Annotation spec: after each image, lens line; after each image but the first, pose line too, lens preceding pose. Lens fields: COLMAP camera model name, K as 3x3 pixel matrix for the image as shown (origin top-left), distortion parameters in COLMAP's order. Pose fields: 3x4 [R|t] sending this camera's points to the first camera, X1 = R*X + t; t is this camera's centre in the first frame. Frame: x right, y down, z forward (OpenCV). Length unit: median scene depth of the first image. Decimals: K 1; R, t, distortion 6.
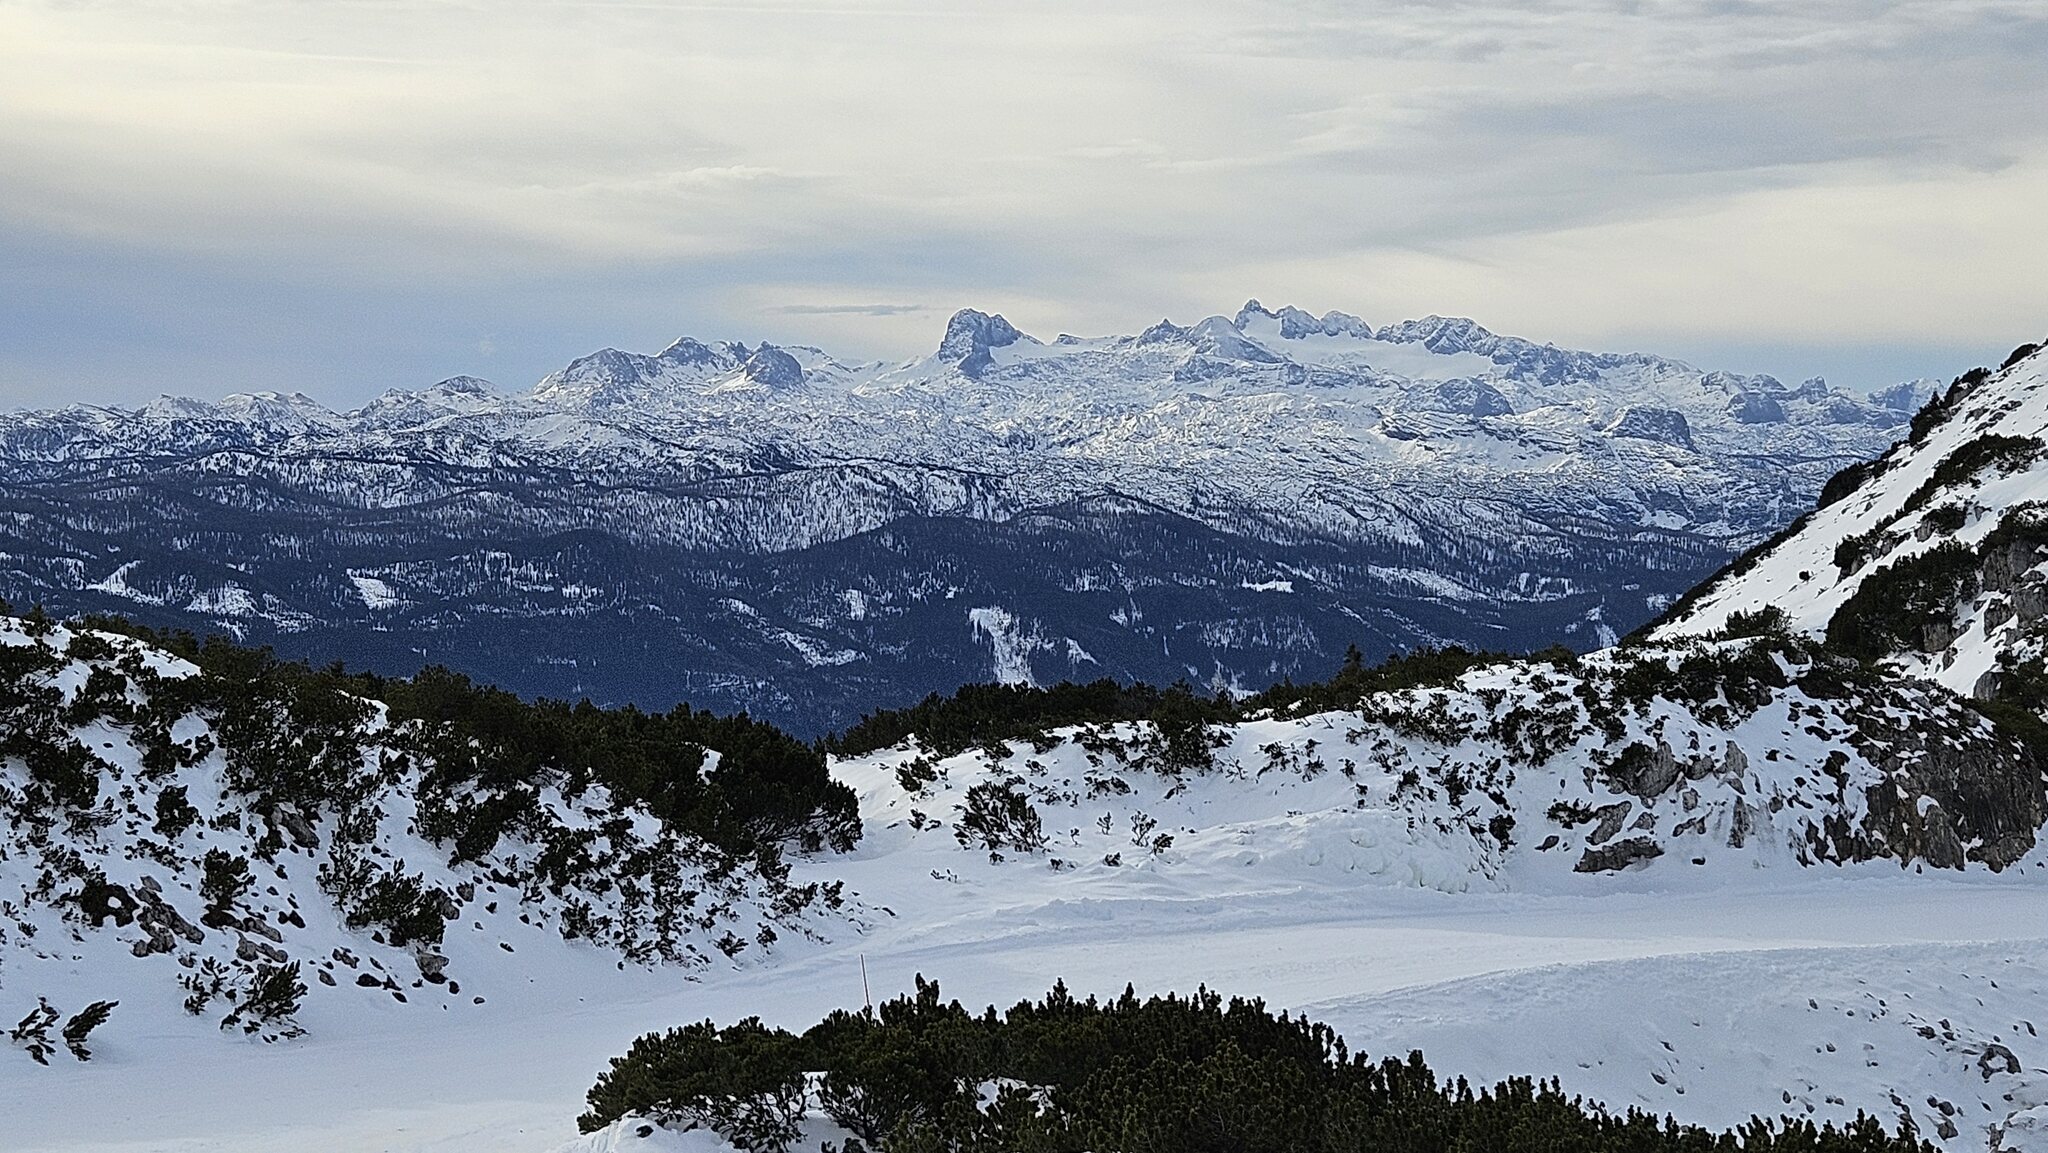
lens RADIAL K [[1166.7, 0, 1024.0], [0, 1166.7, 576.5], [0, 0, 1]] dist [0.025611, -0.023345]
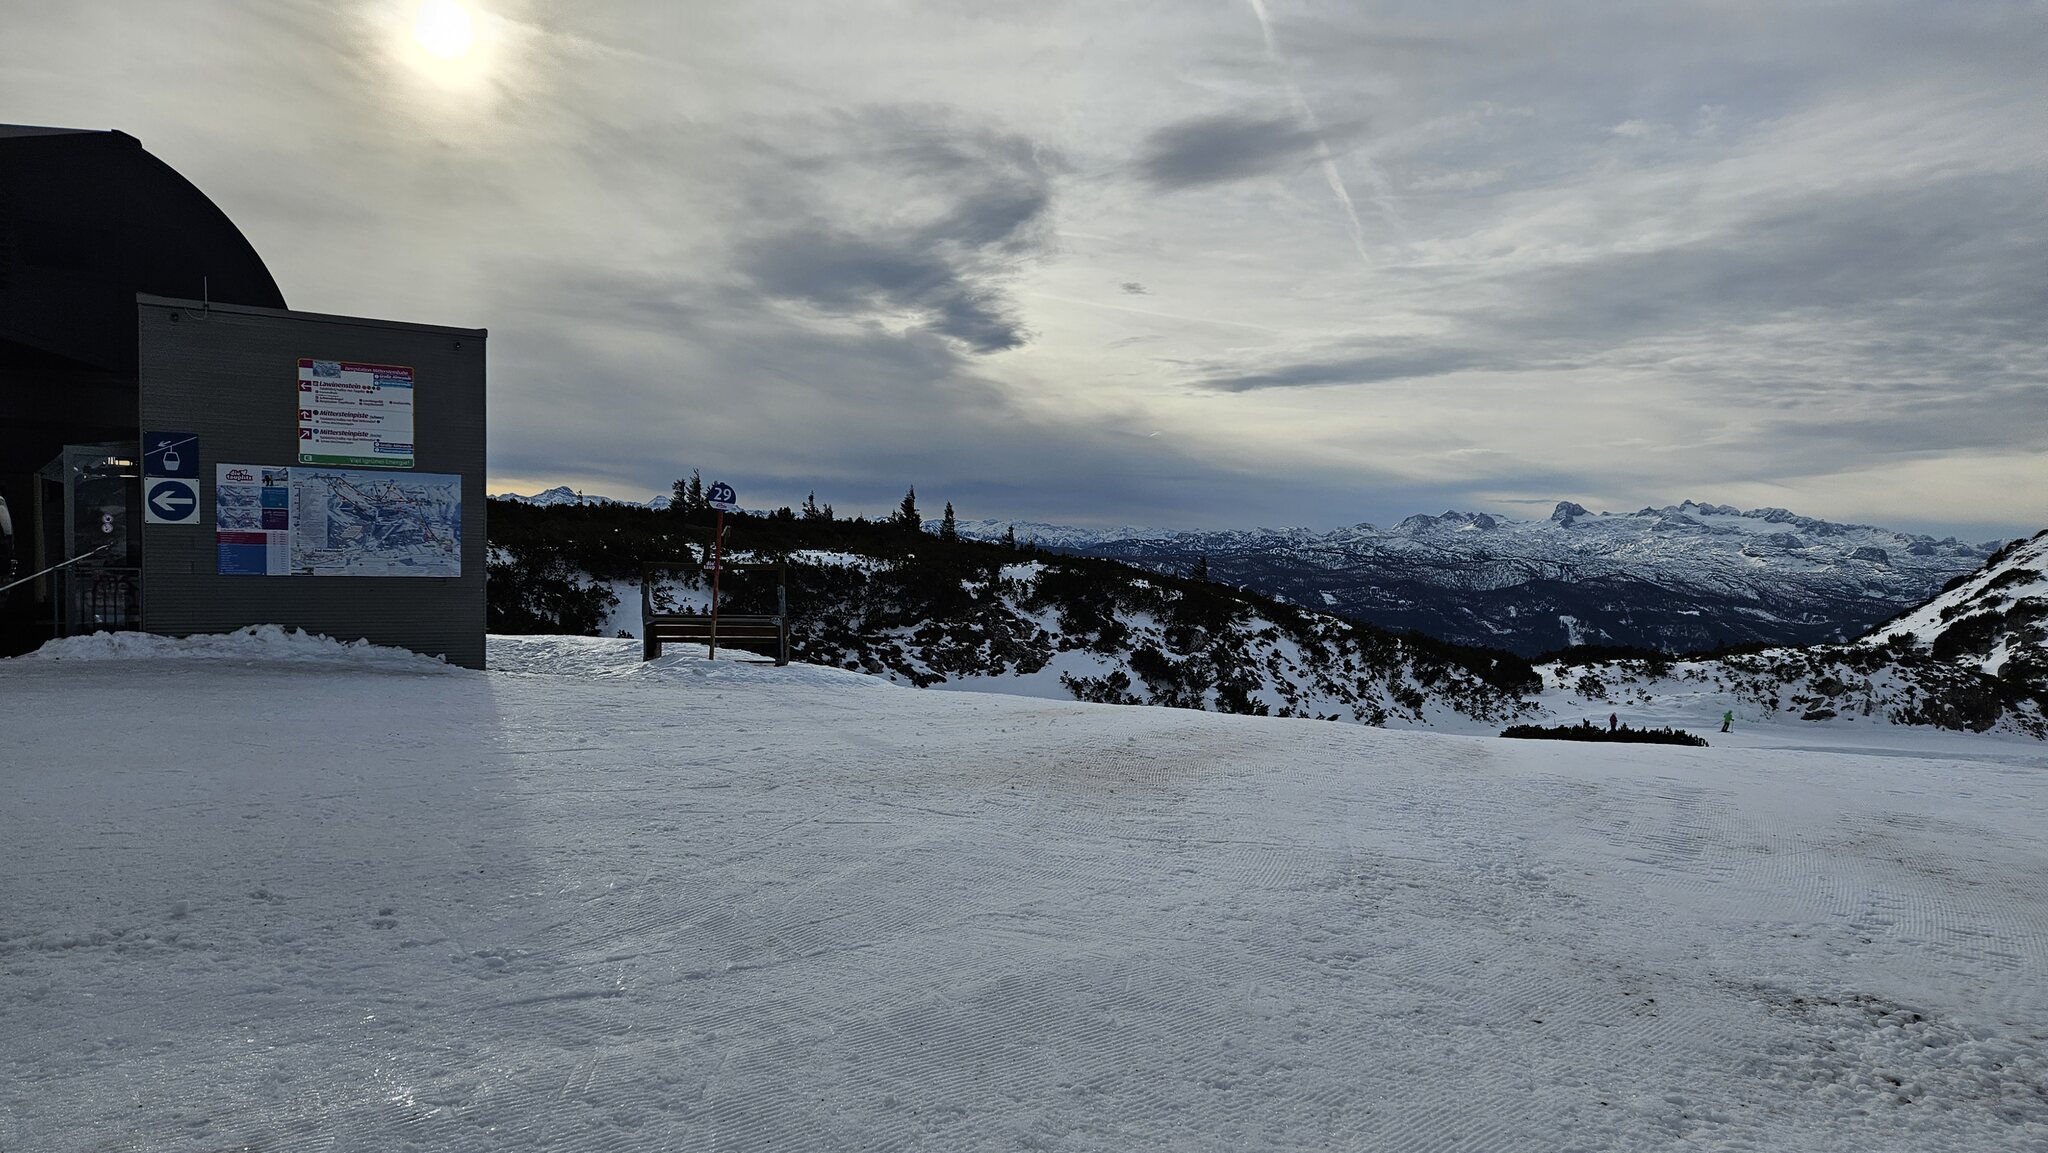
lens RADIAL K [[1166.7, 0, 1024.0], [0, 1166.7, 576.5], [0, 0, 1]] dist [0.025611, -0.023345]
pose [[0.956332, 0.042115, -0.289233, -0.549058], [-0.030166, 0.998502, 0.045650, -0.179936], [0.290722, -0.034931, 0.956170, -2.328964]]
